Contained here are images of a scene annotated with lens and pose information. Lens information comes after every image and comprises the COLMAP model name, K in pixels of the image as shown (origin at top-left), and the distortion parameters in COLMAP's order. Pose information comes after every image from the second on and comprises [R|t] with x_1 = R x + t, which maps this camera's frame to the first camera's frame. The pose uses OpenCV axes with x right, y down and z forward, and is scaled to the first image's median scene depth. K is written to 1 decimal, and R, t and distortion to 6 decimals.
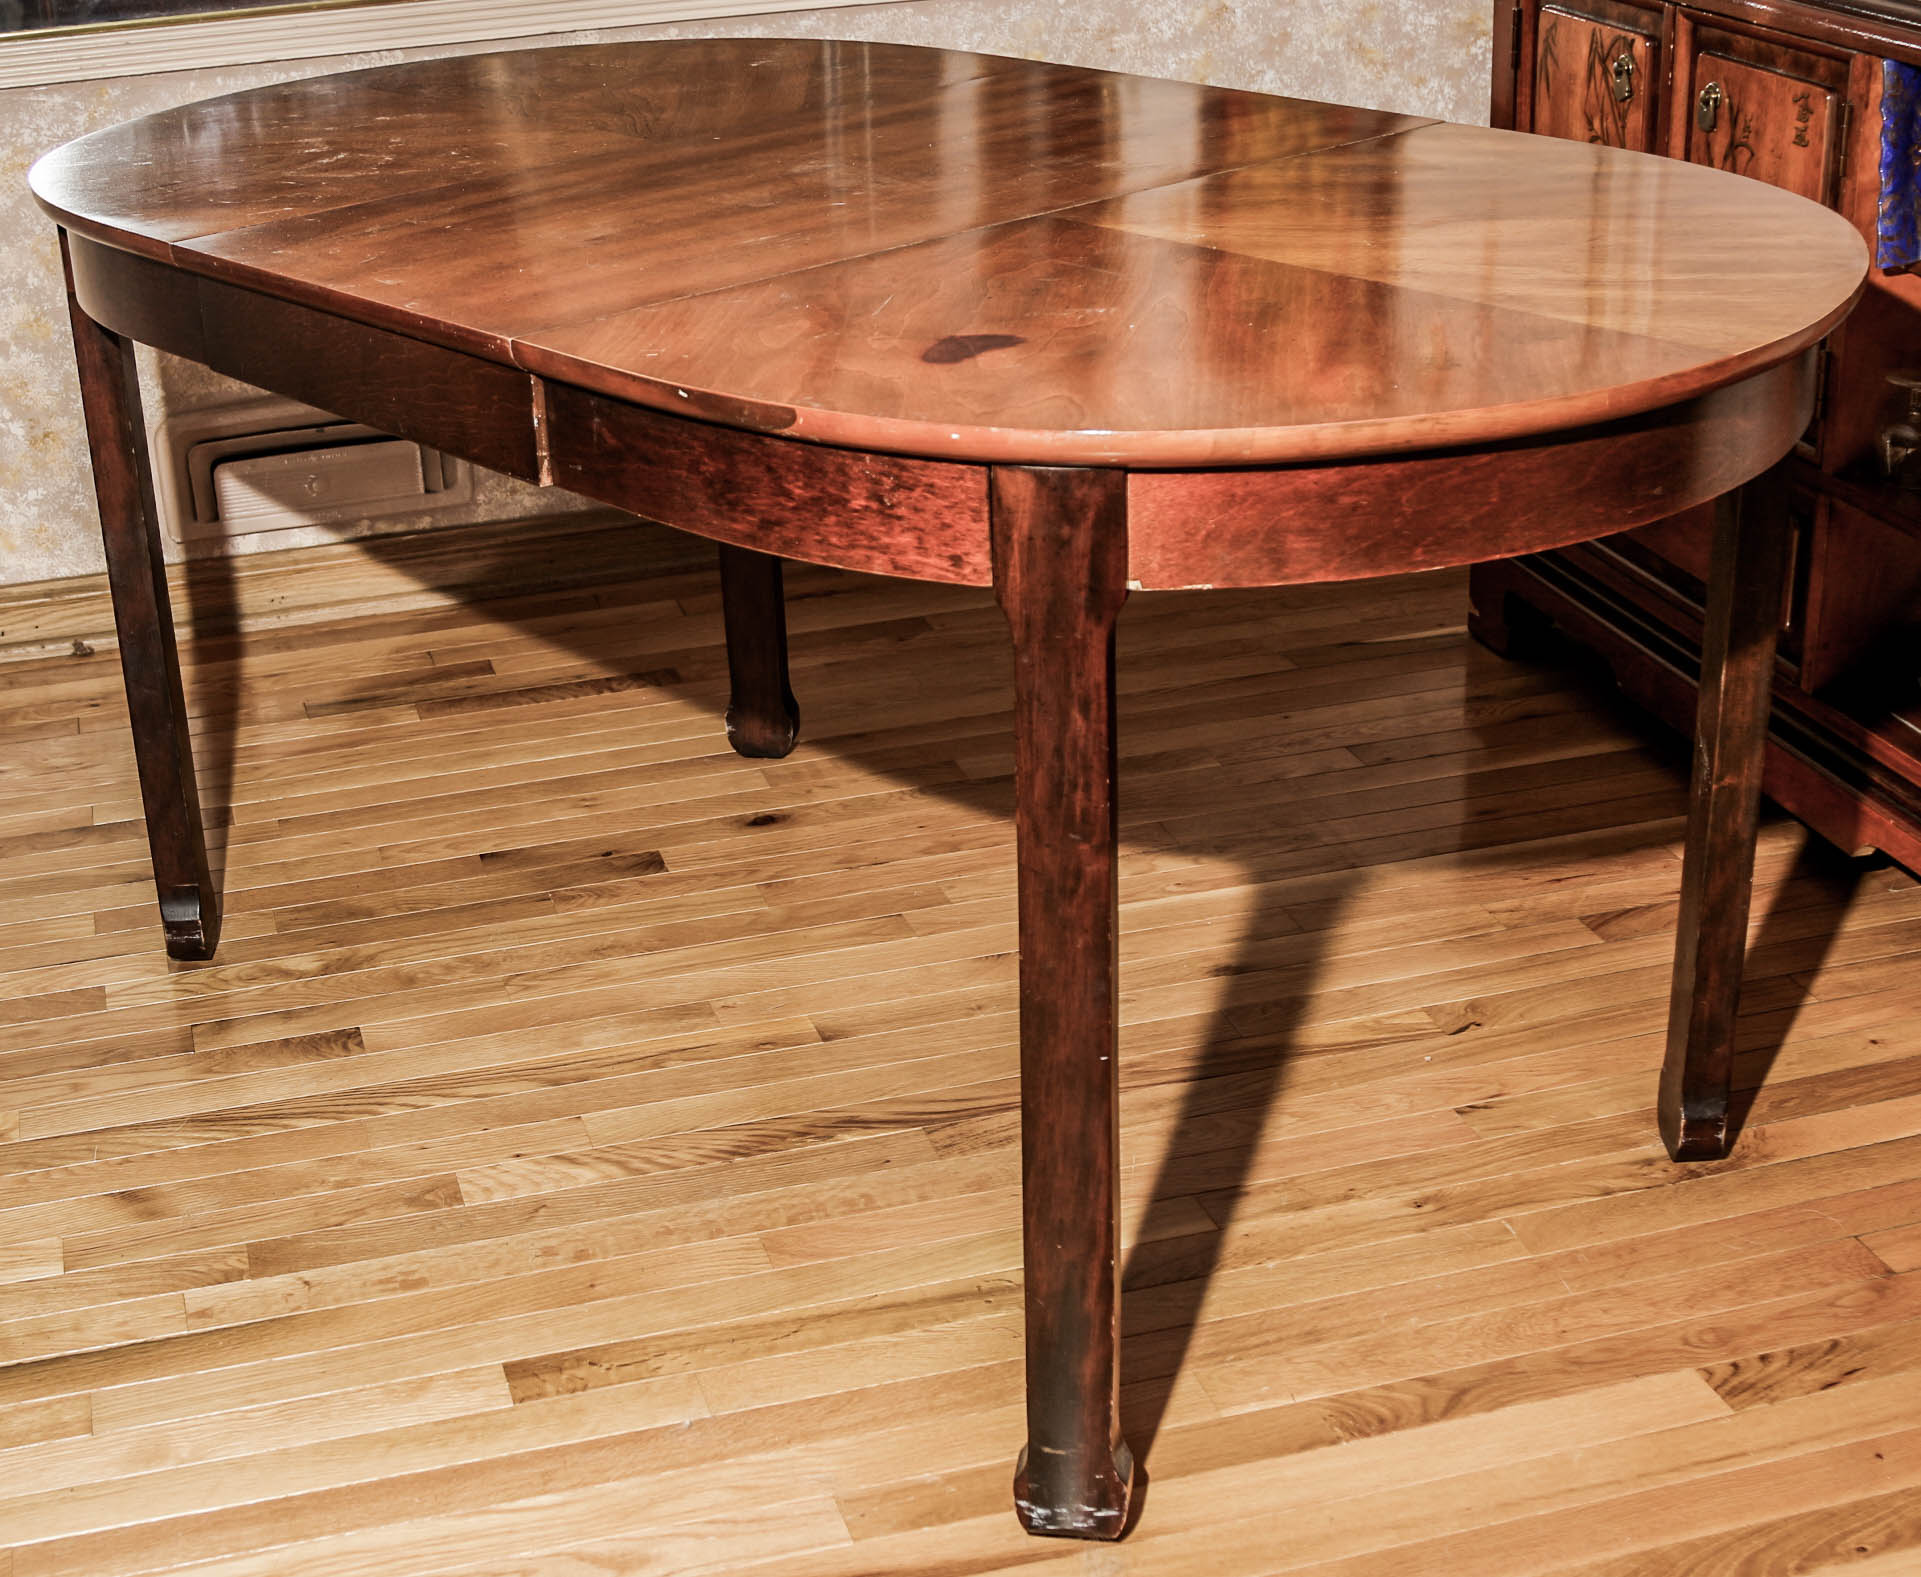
lens RADIAL K [[2847.6, 0, 820.0], [0, 2847.6, 790.9], [0, 0, 1]] dist [-0.108021, 0.034430]
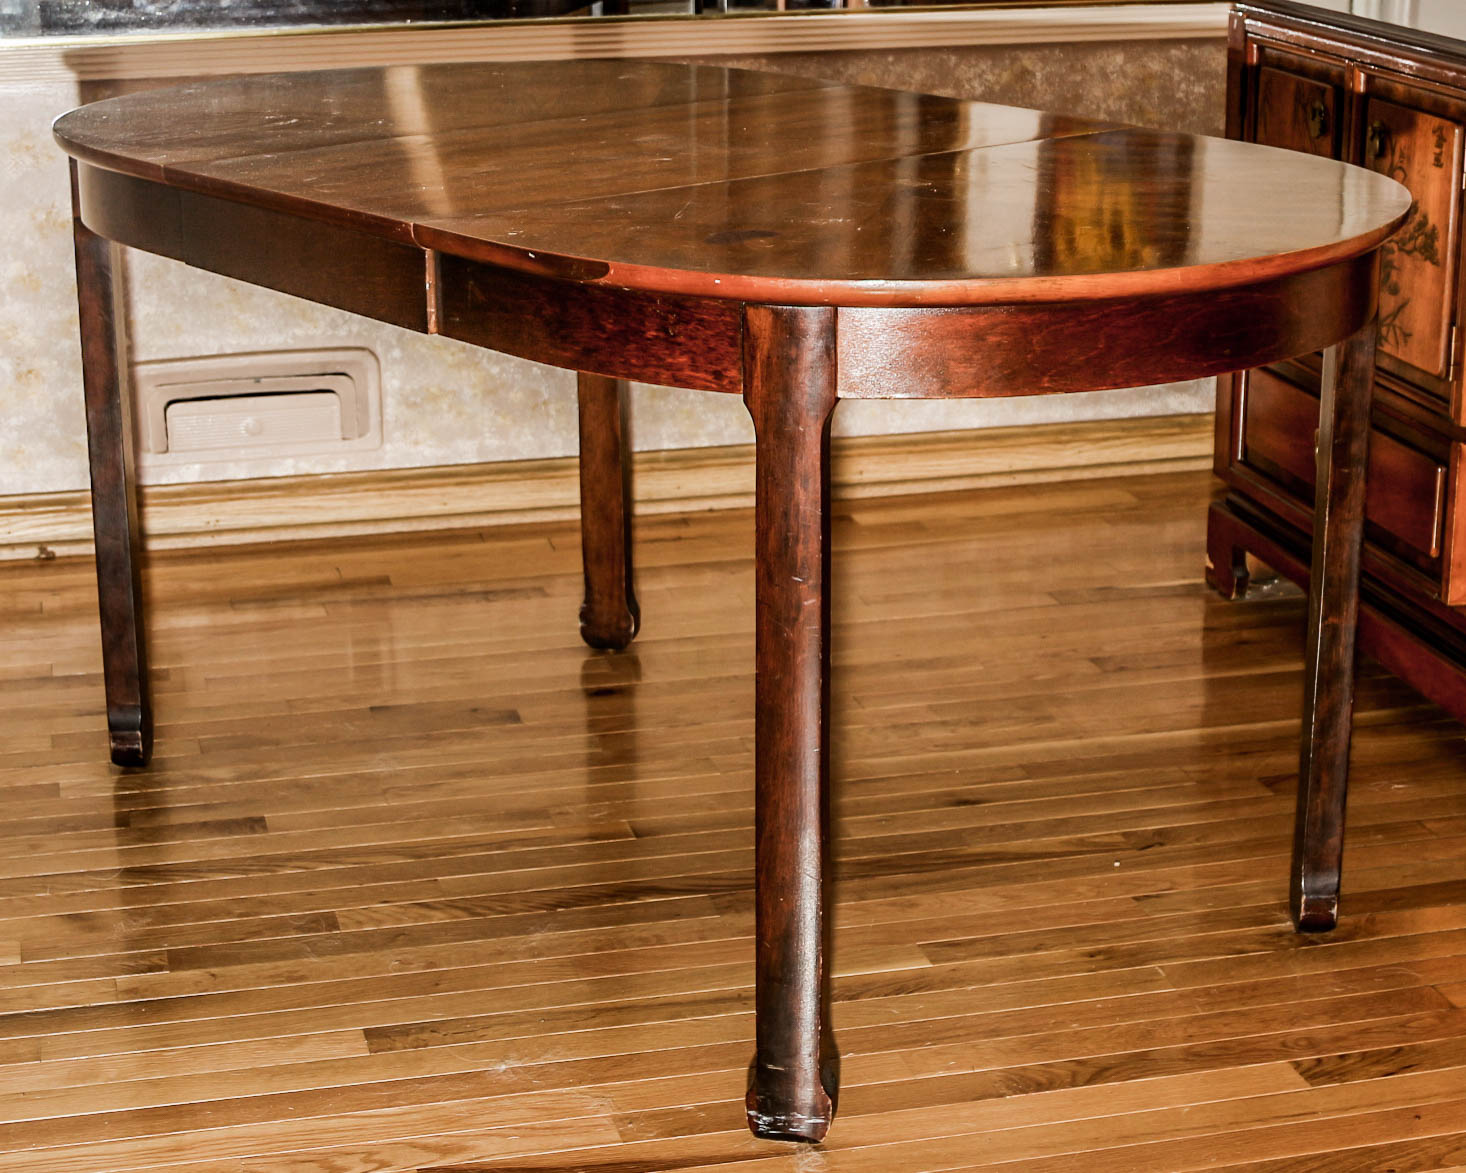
lens RADIAL K [[2788.9, 0, 734.7], [0, 2788.9, 517.7], [0, 0, 1]] dist [-0.109617, -0.021295]
pose [[0.999083, 0.042724, 0.002644, 0.043423], [-0.042013, 0.990543, -0.130612, 0.132029], [-0.008200, 0.130381, 0.991430, -0.280499]]
